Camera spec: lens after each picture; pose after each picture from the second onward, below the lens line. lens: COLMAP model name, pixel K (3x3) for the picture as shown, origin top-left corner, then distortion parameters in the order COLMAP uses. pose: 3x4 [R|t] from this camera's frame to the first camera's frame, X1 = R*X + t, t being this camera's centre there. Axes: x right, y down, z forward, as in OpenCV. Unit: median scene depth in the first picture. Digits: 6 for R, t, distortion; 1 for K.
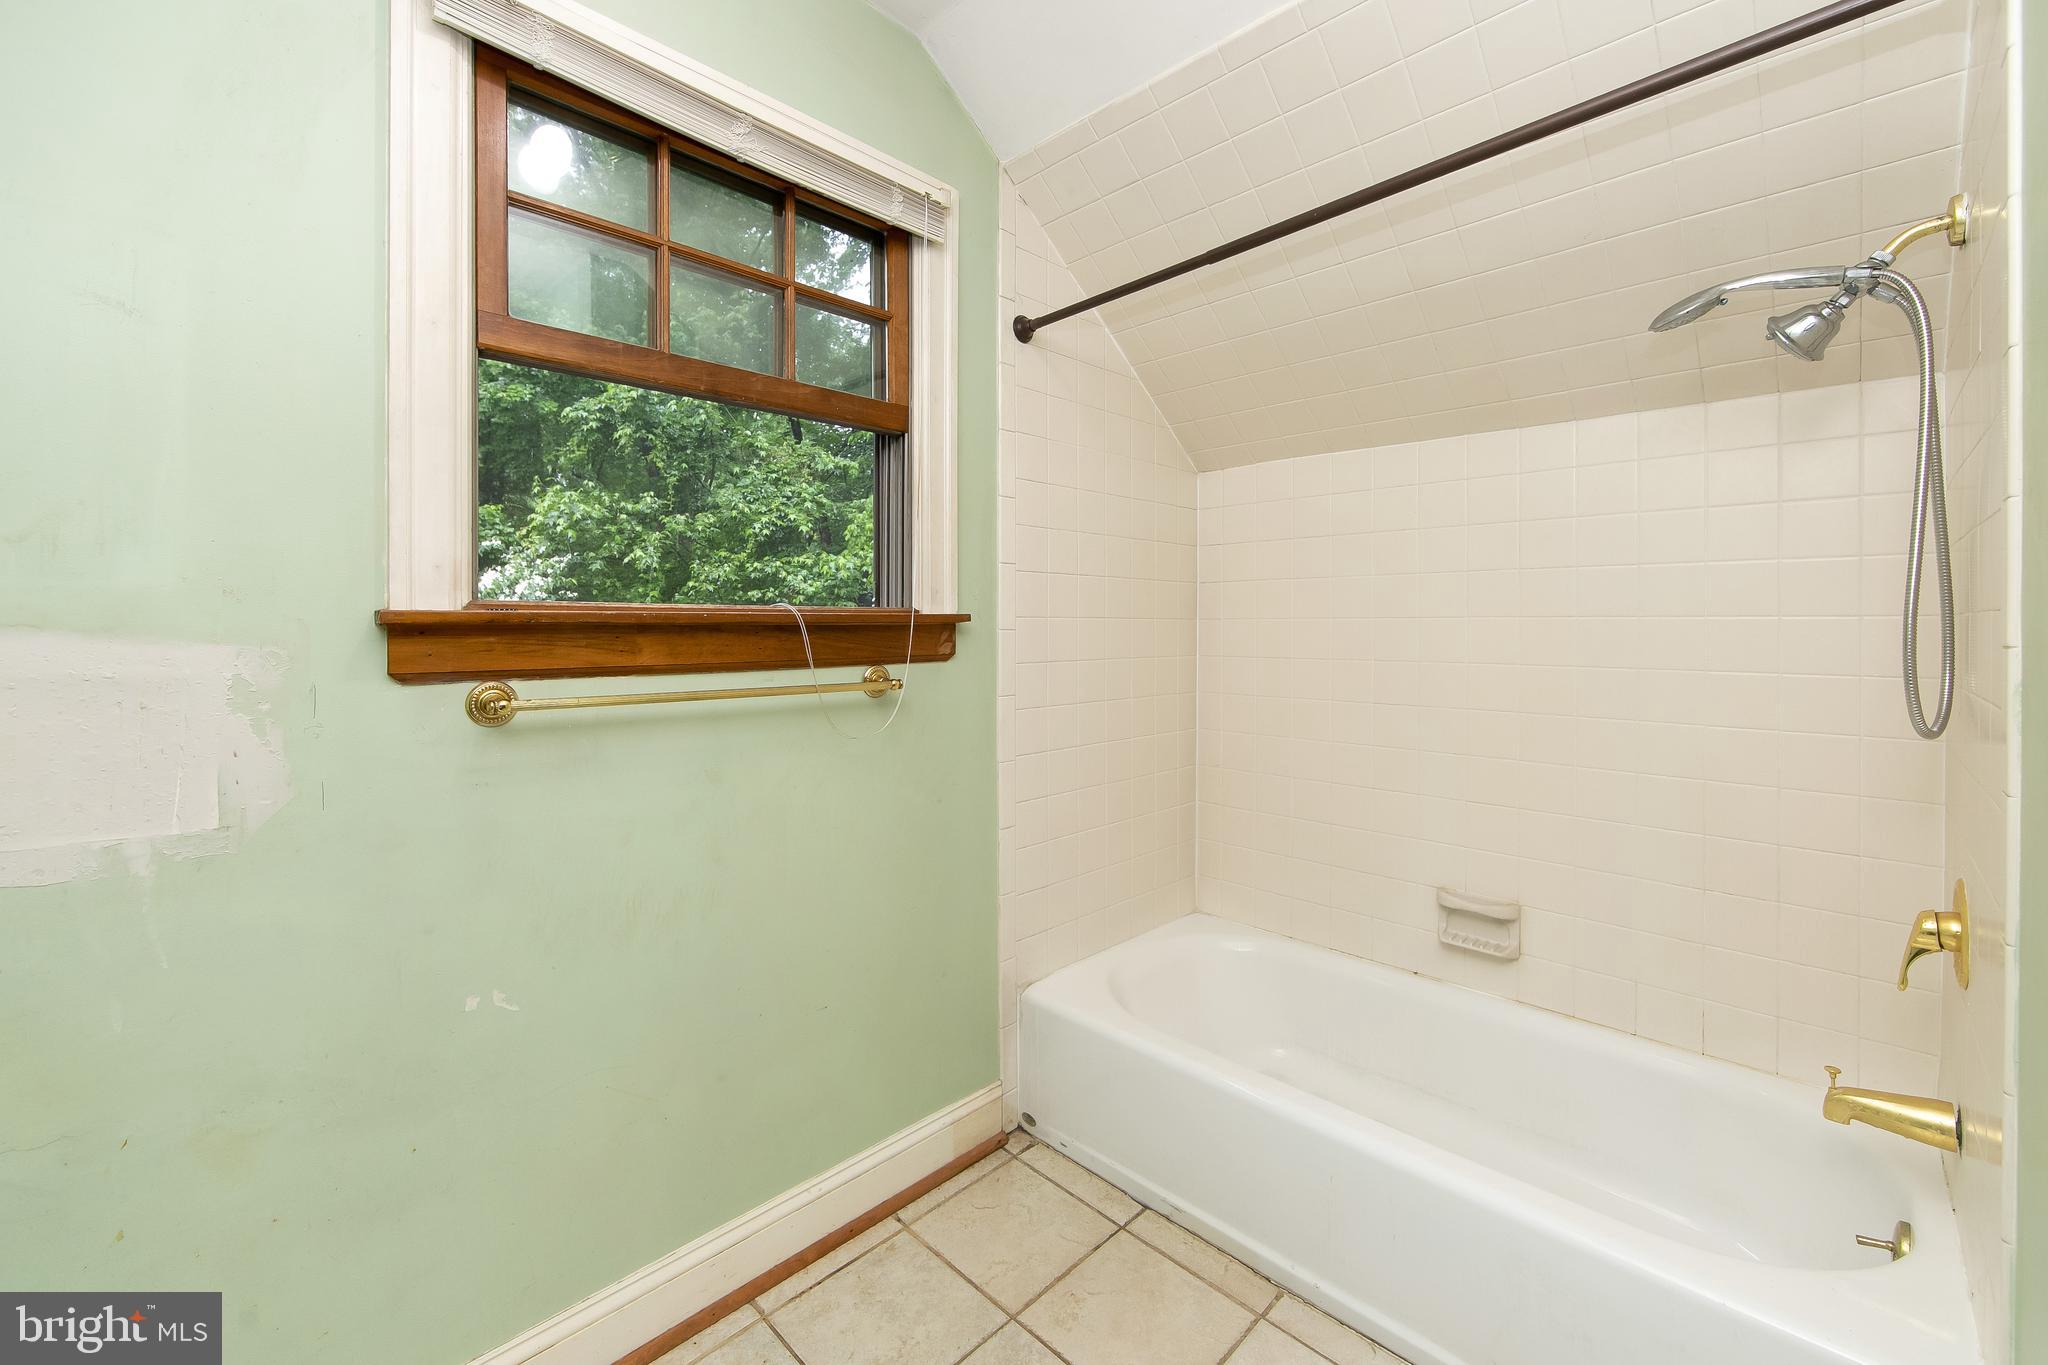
lens RADIAL K [[822.9, 0, 1026.9], [0, 822.9, 628.8], [0, 0, 1]] dist [-0.000418, -0.000055]
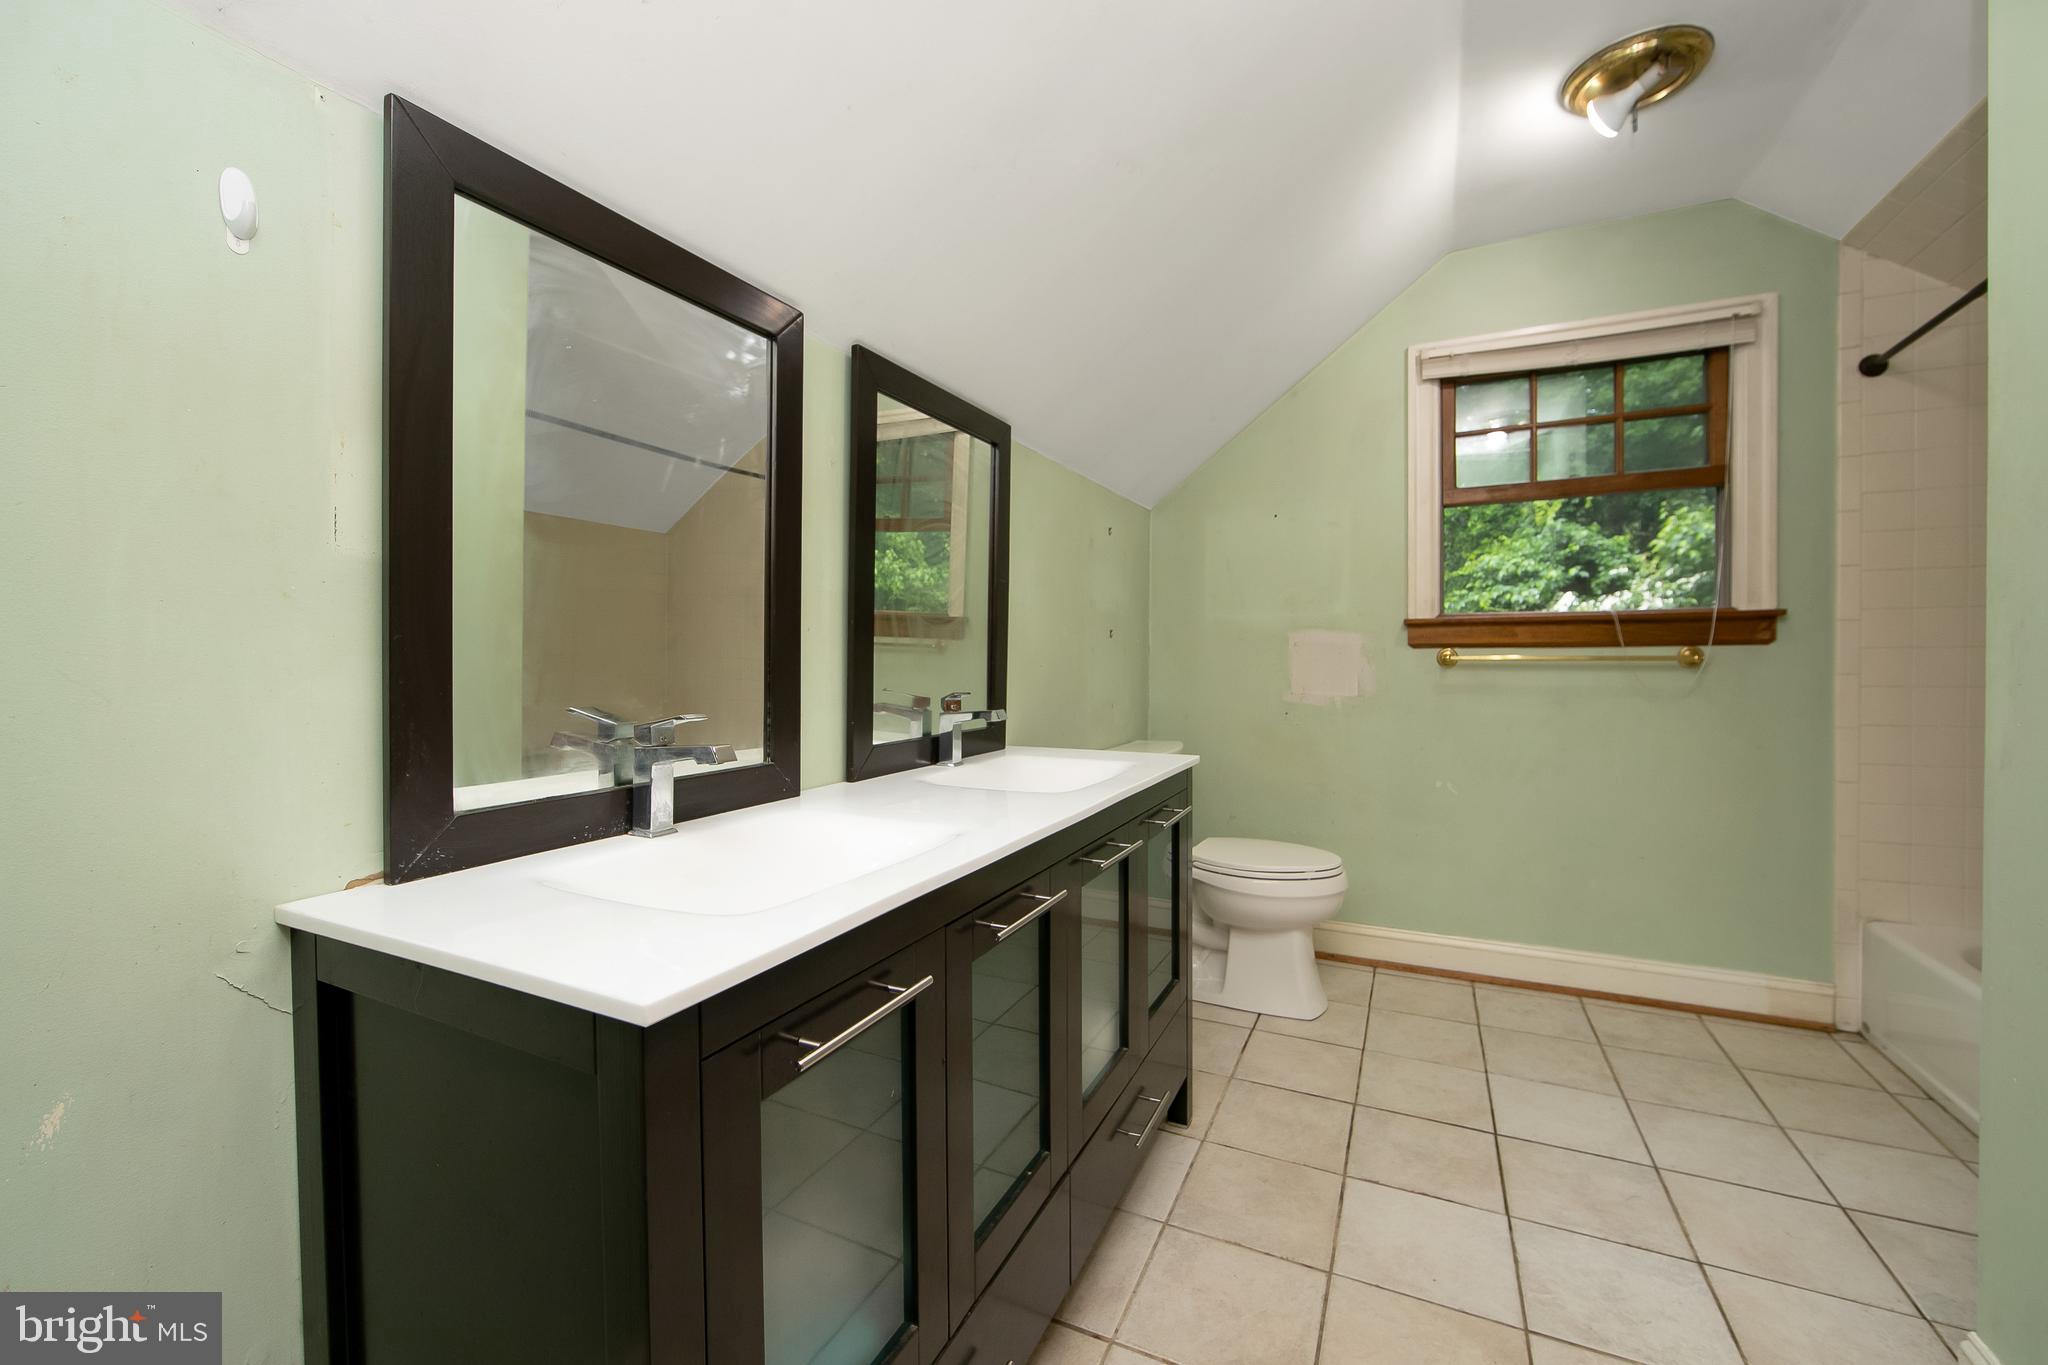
lens RADIAL K [[830.1, 0, 1036.2], [0, 830.1, 681.8], [0, 0, 1]] dist [-0.006143, -0.000538]
pose [[0.329283, 0.025602, -0.943884, 0.810442], [0.002773, 0.999602, 0.028081, 0.061844], [0.944227, -0.011864, 0.329081, -0.595848]]
